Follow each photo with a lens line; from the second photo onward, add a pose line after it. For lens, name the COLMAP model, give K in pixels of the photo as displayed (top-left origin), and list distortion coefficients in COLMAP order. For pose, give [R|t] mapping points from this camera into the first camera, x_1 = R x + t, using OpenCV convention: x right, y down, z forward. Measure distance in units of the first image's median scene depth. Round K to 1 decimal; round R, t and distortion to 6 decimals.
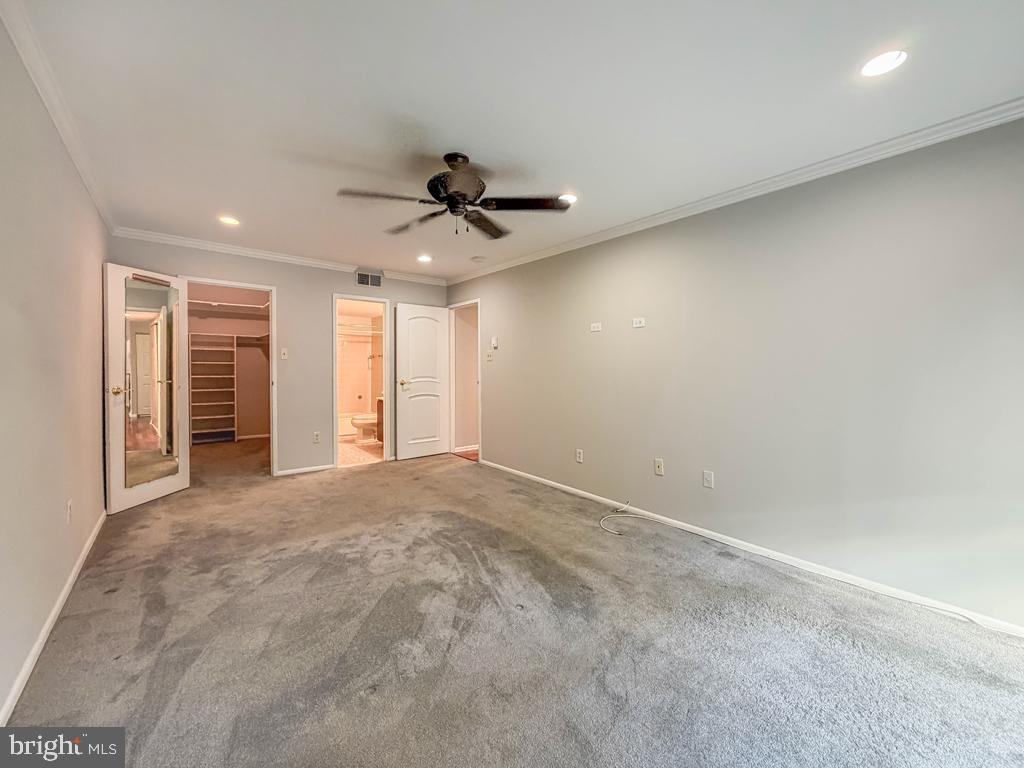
lens RADIAL K [[414.5, 0, 513.5], [0, 414.5, 379.3], [0, 0, 1]] dist [-0.003025, 0.000177]
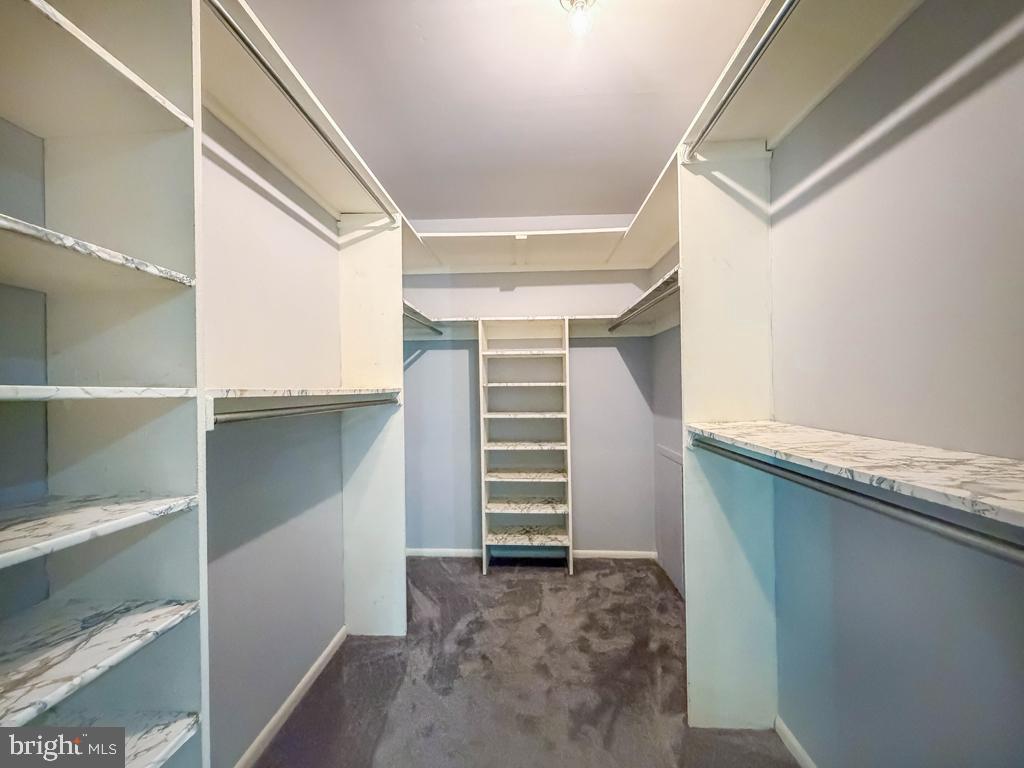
lens RADIAL K [[414.5, 0, 511.4], [0, 414.5, 383.8], [0, 0, 1]] dist [-0.003025, 0.000177]
pose [[0.753399, -0.015311, -0.657386, -0.435674], [0.015176, 0.999867, -0.005895, -0.036611], [0.657389, -0.005535, 0.753531, 0.641217]]
